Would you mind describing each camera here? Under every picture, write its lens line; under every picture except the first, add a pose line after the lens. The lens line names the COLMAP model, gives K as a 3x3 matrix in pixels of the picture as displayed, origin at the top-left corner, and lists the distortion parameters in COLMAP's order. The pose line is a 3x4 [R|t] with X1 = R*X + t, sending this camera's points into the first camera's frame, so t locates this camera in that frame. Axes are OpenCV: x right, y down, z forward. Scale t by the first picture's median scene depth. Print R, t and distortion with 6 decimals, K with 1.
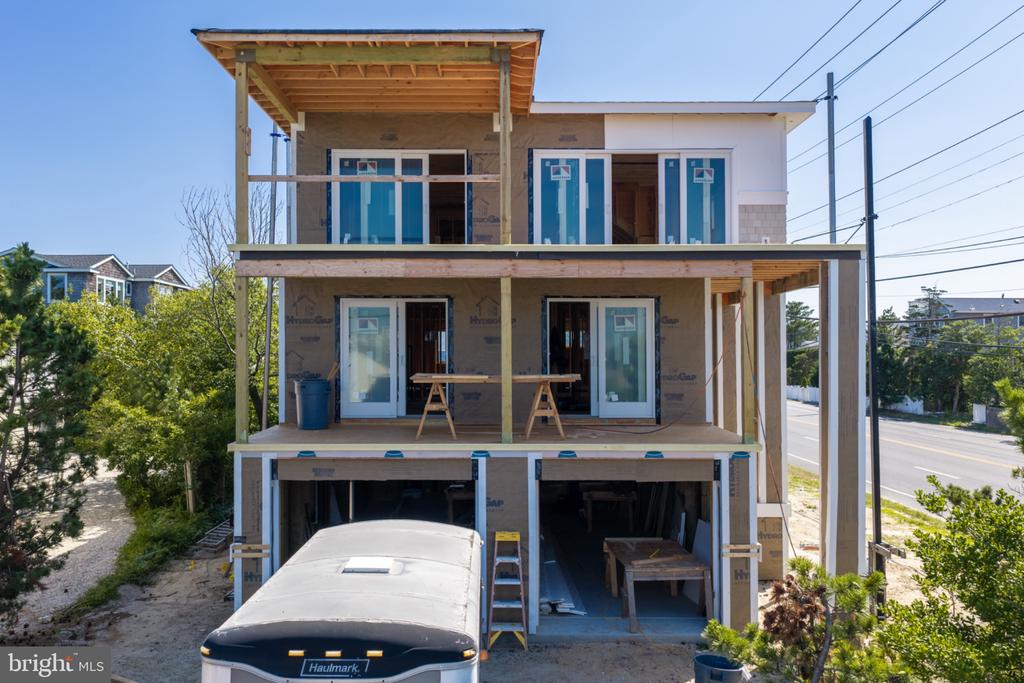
lens RADIAL K [[865.1, 0, 498.4], [0, 865.1, 341.4], [0, 0, 1]] dist [0.020151, -0.000802]
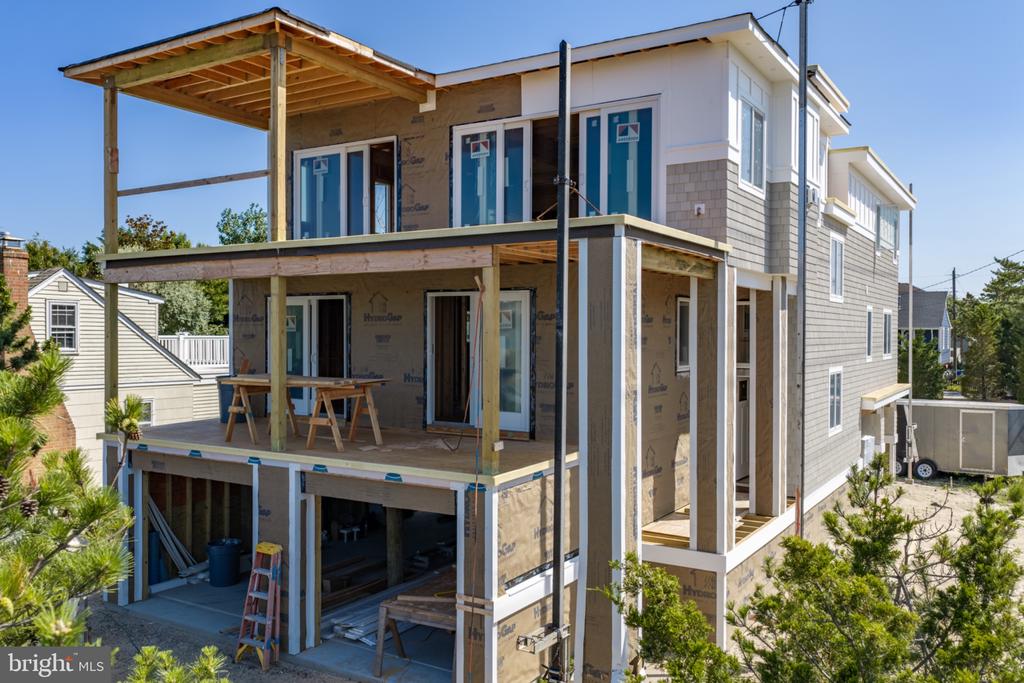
lens RADIAL K [[862.6, 0, 512.0], [0, 862.6, 341.5], [0, 0, 1]] dist [0.012094, 0.000709]
pose [[0.843823, 0.008346, -0.536556, 0.612754], [0.005996, 0.999670, 0.024979, -0.020701], [0.536588, -0.024295, 0.843495, 0.283950]]
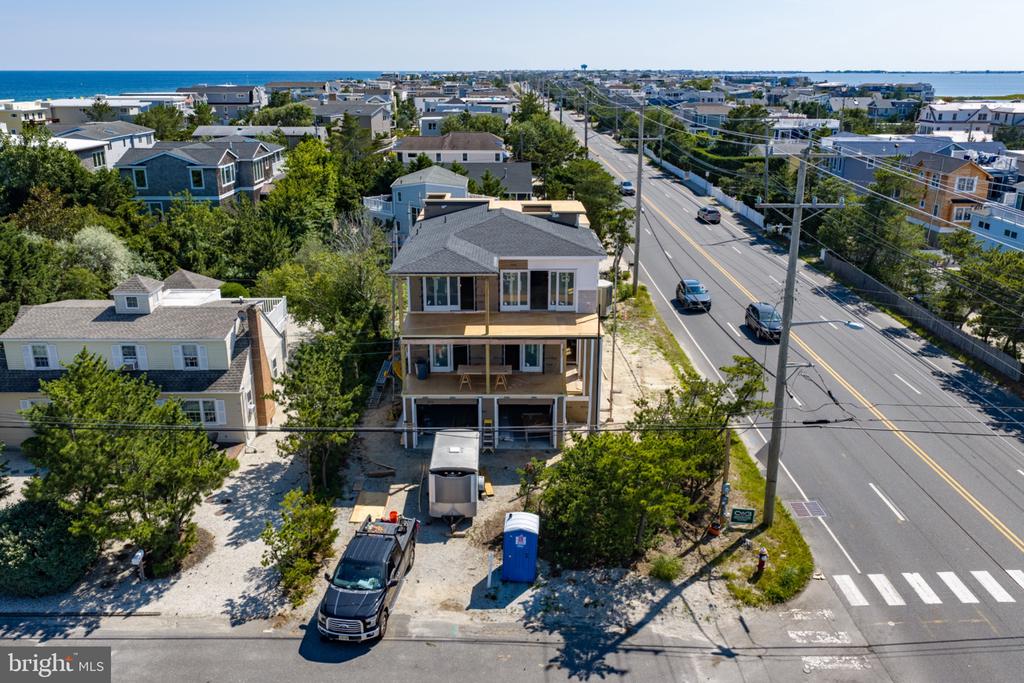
lens RADIAL K [[846.5, 0, 503.7], [0, 846.5, 343.1], [0, 0, 1]] dist [0.006368, -0.015553]
pose [[0.999991, 0.004267, -0.000285, 0.056340], [-0.003941, 0.945354, 0.326023, -0.890547], [0.001660, -0.326018, 0.945362, -1.557866]]
